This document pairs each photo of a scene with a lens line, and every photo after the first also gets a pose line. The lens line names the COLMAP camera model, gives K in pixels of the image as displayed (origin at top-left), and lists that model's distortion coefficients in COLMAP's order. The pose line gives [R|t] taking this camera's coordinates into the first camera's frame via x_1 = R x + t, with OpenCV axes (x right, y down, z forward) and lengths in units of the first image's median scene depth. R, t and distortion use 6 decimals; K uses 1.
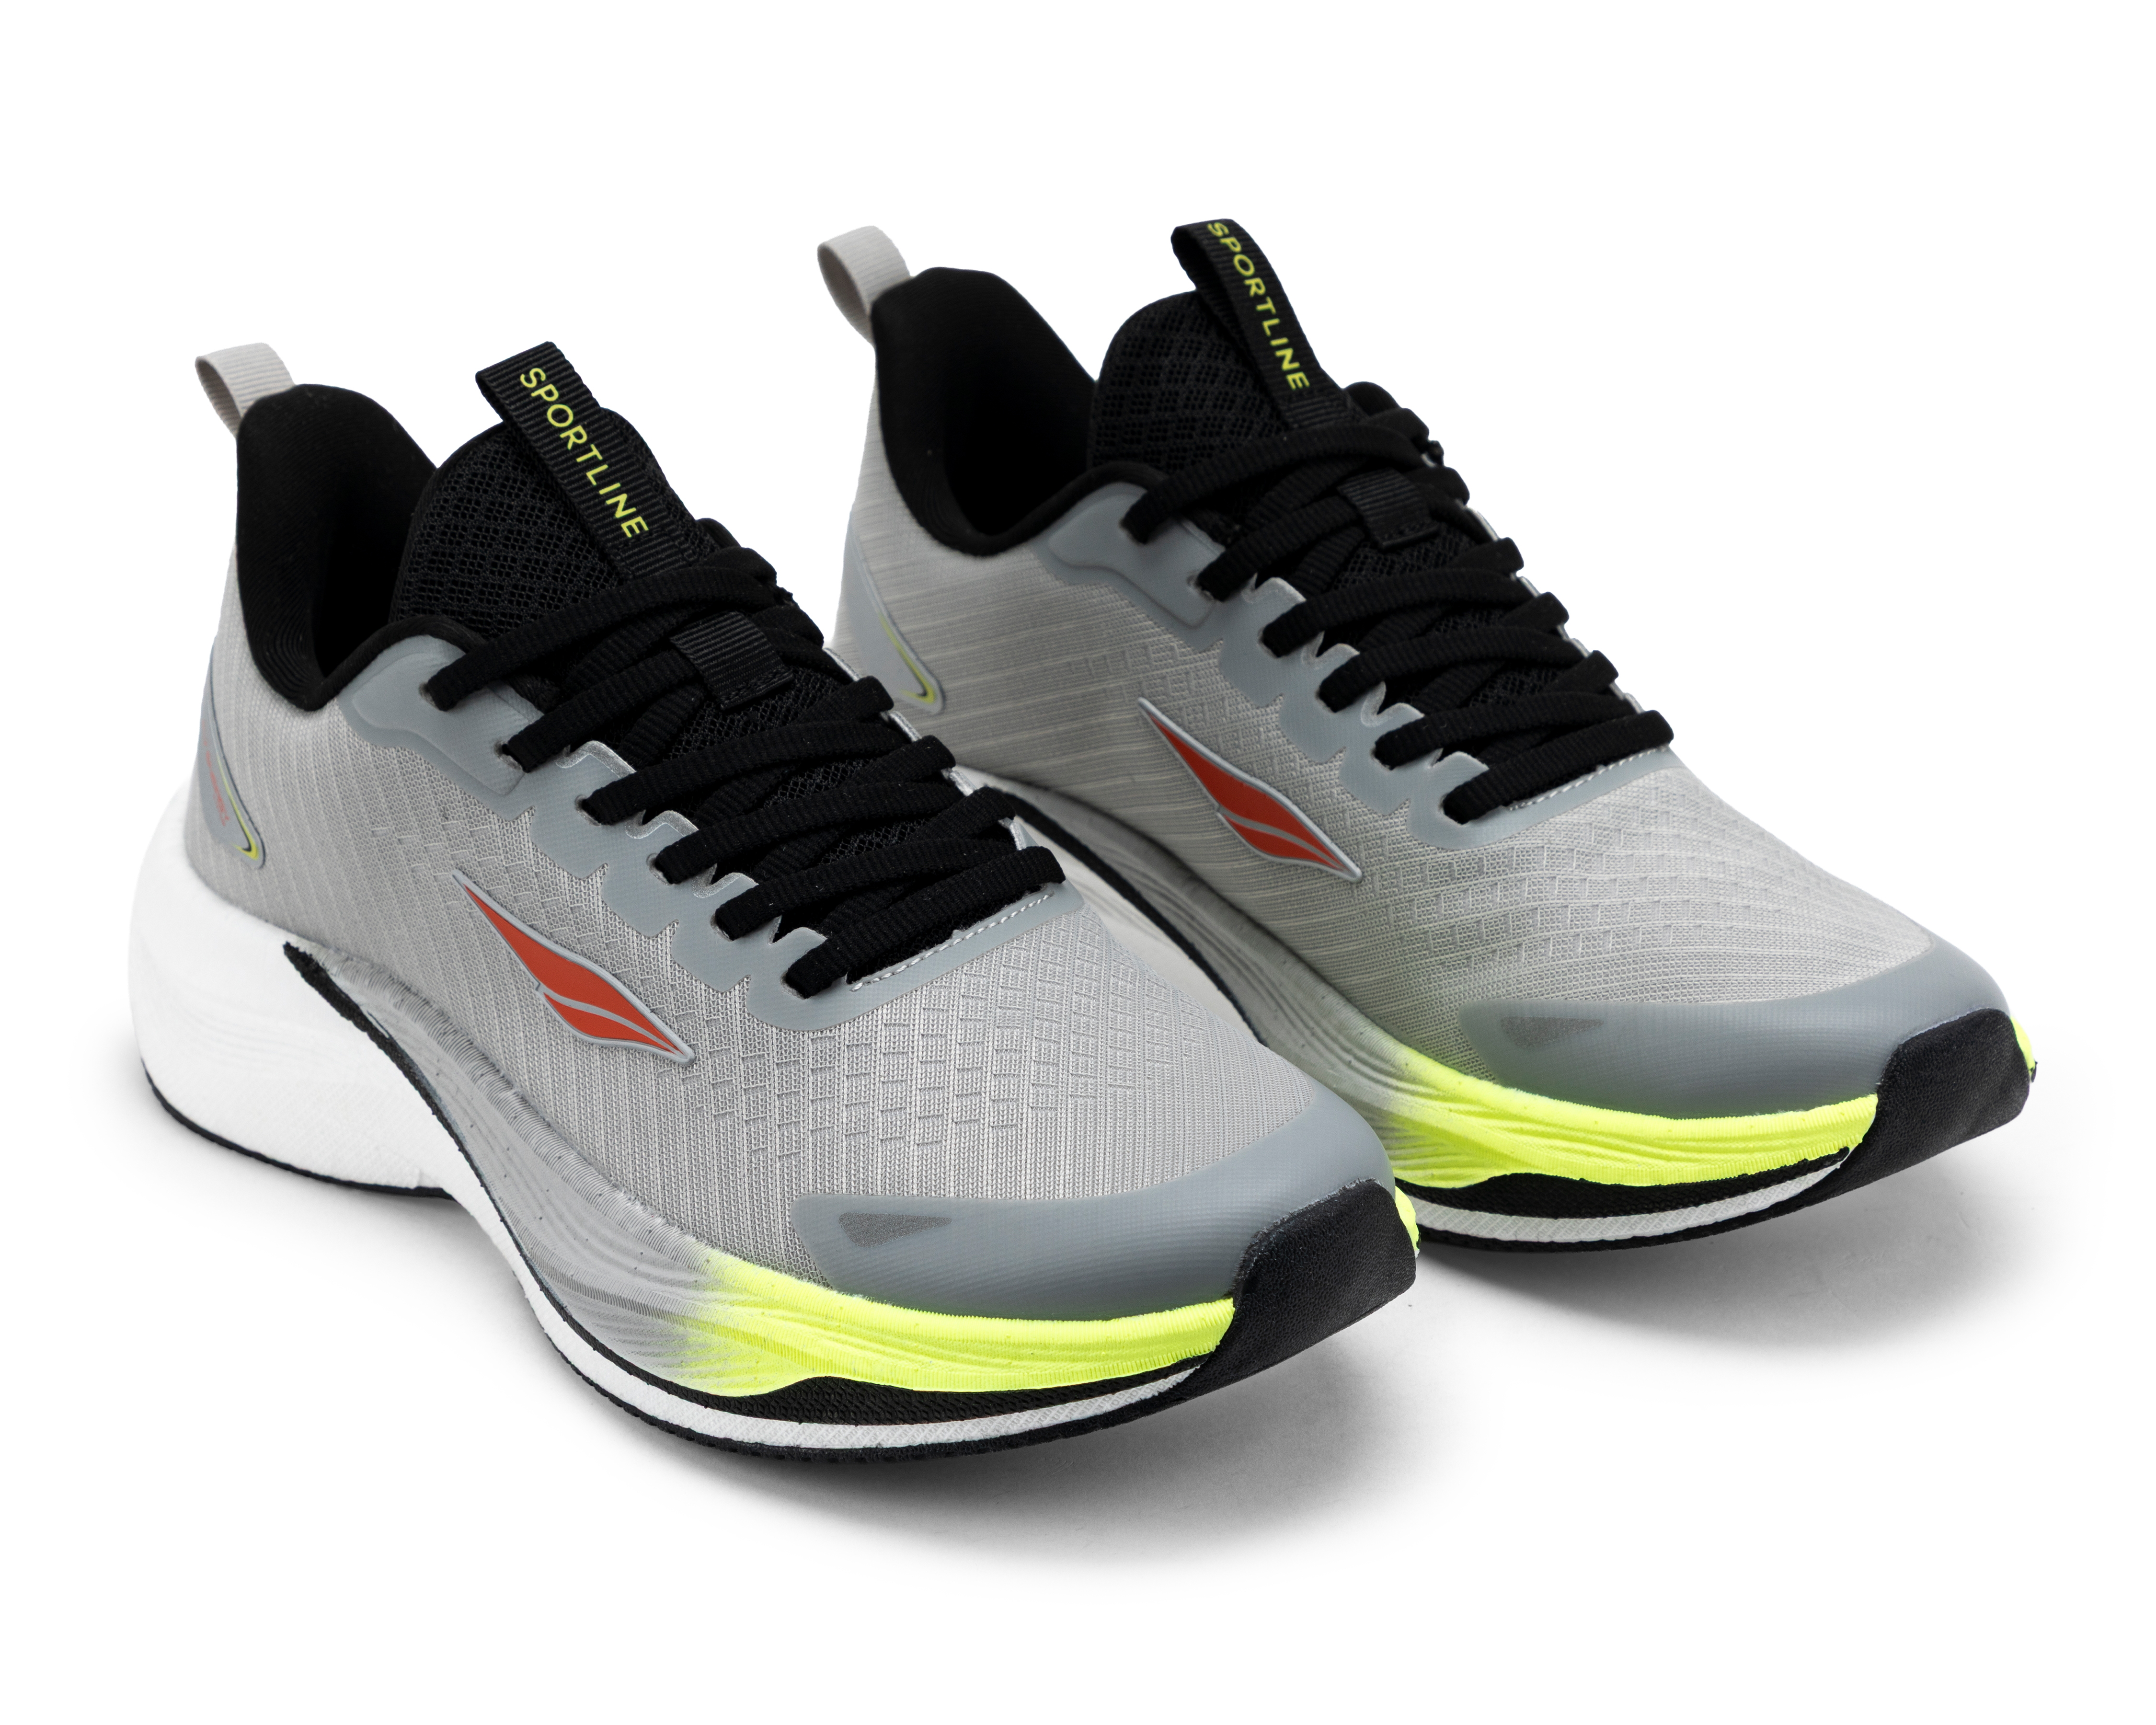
lens RADIAL K [[6551.8, 0, 1078.0], [0, 6551.8, 862.5], [0, 0, 1]] dist [0.582911, -0.255901]
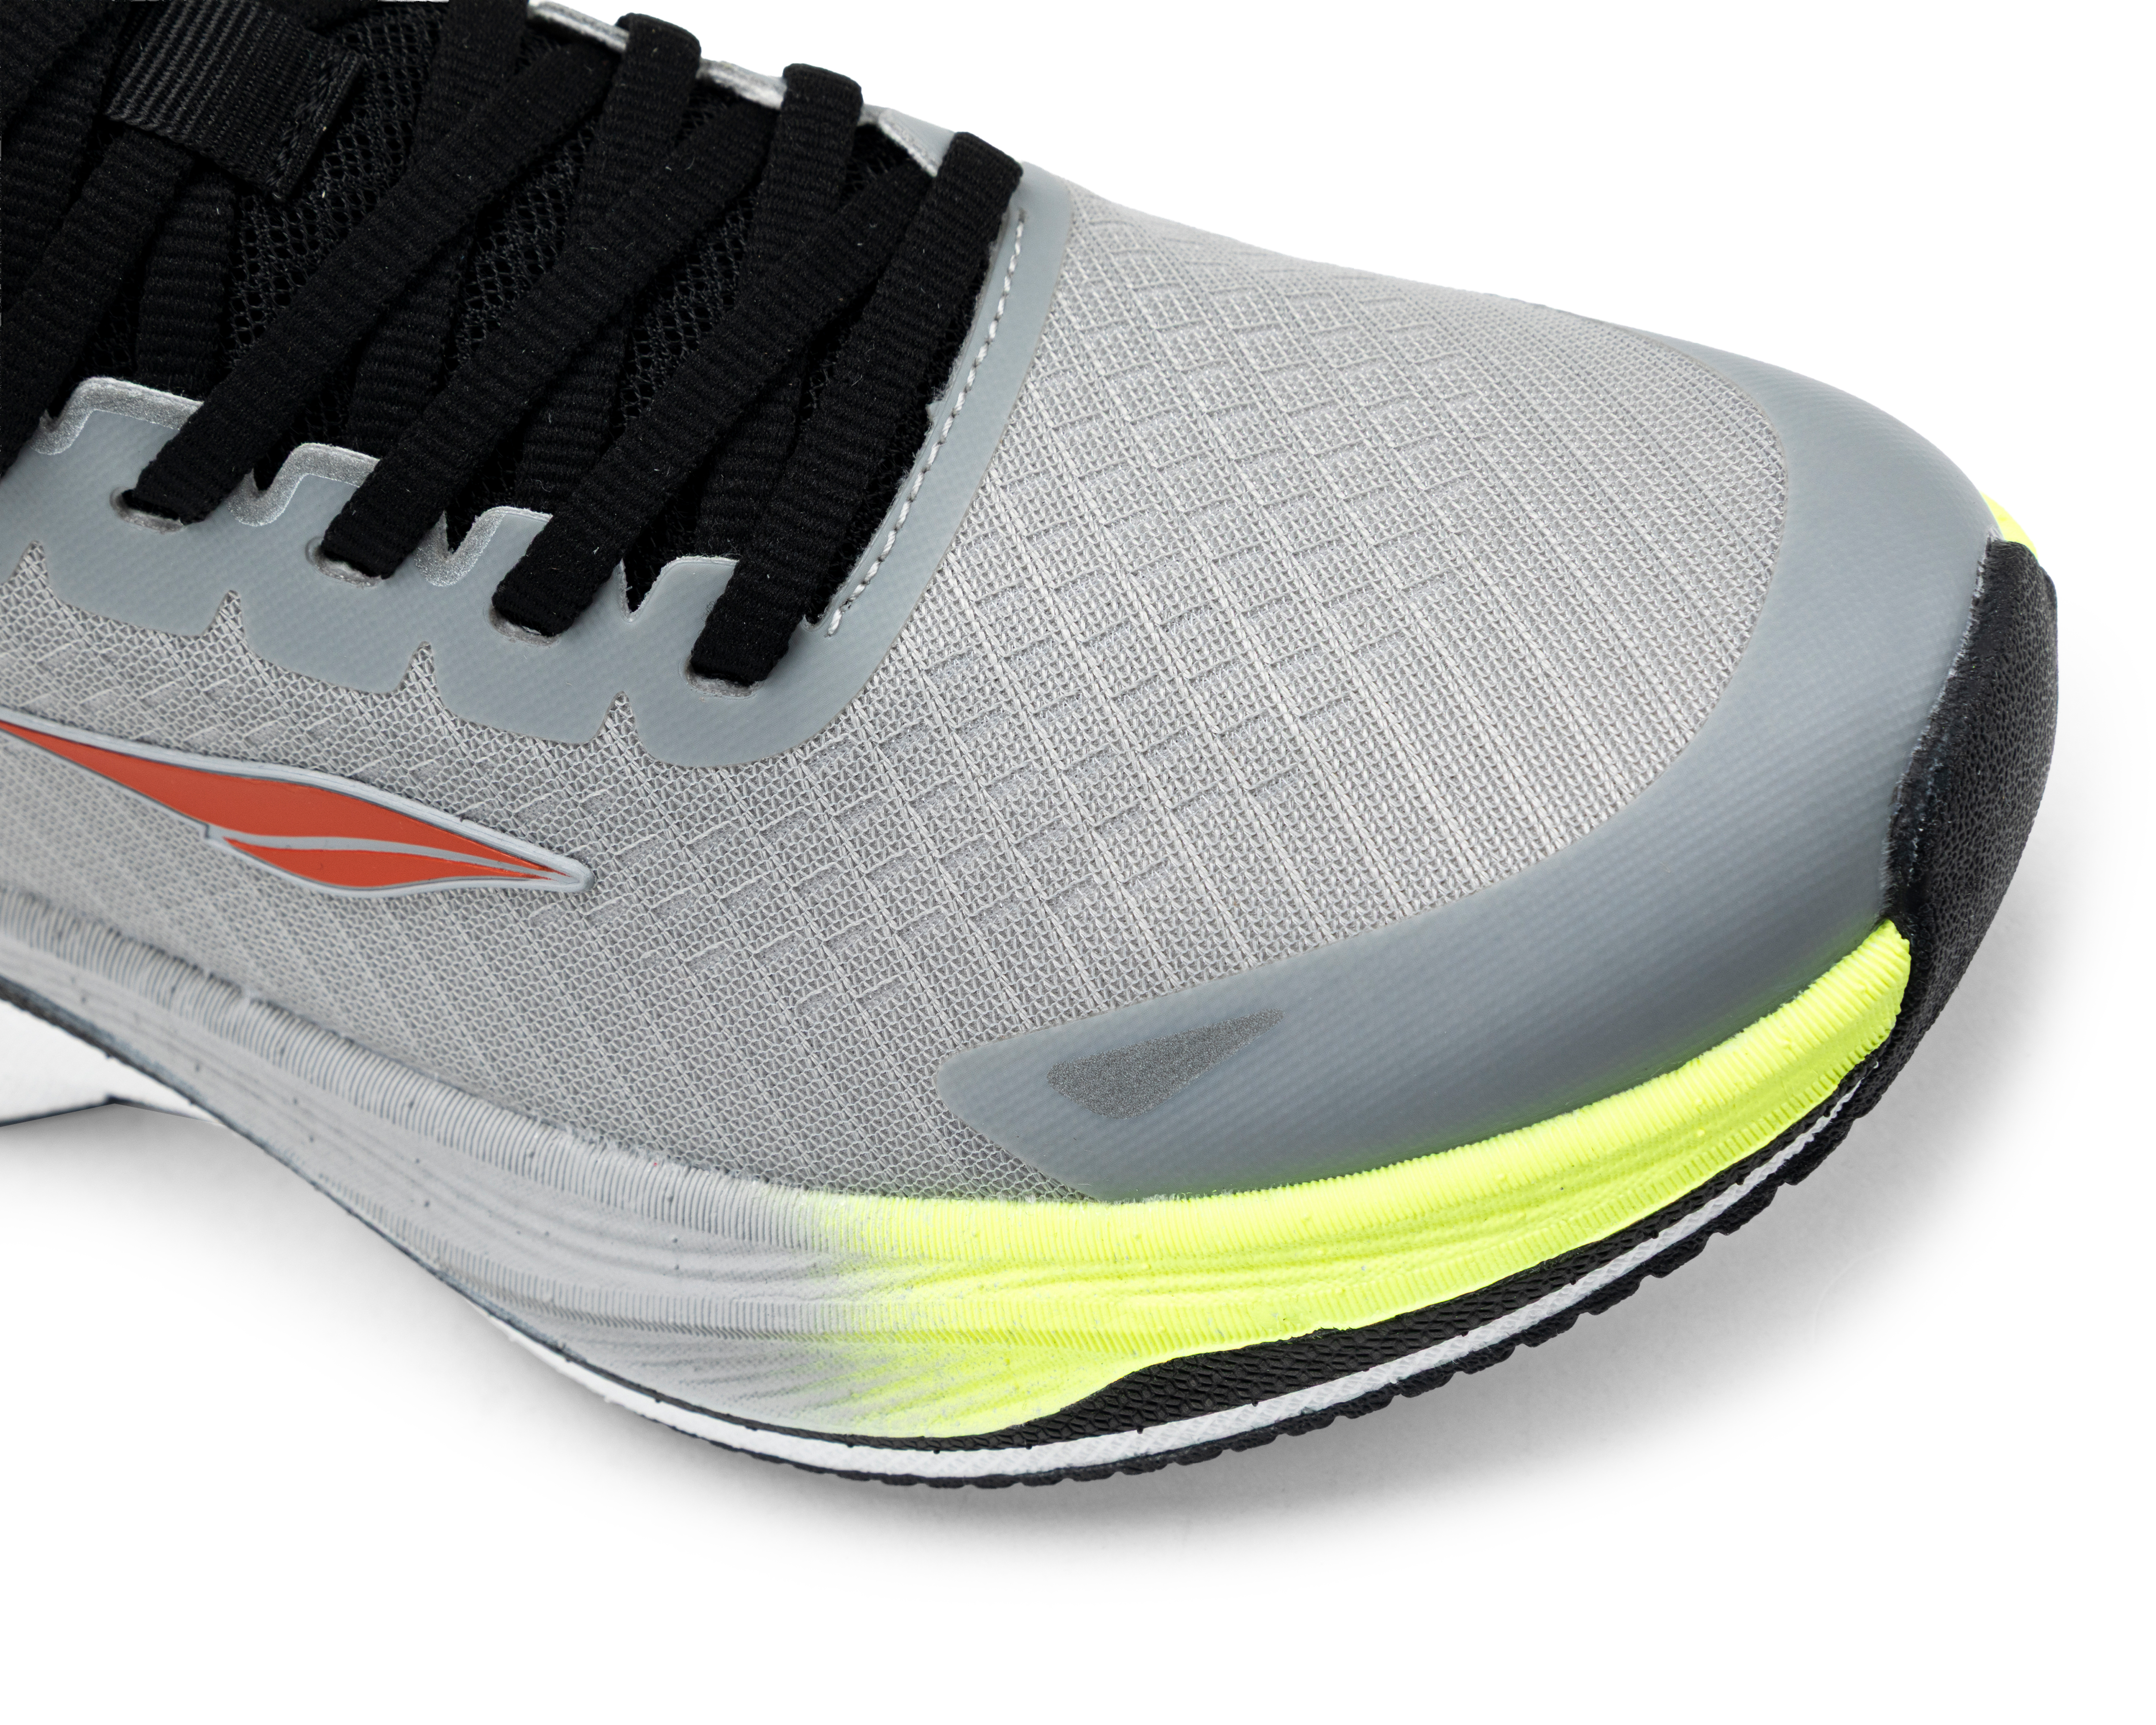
lens RADIAL K [[5210.4, 0, 1078.0], [0, 5210.4, 862.5], [0, 0, 1]] dist [0.005574, 0.360503]
pose [[0.880969, -0.467525, 0.072904, -0.054524], [0.414421, 0.836725, 0.357977, -0.099104], [-0.228364, -0.285154, 0.930880, 0.622053]]
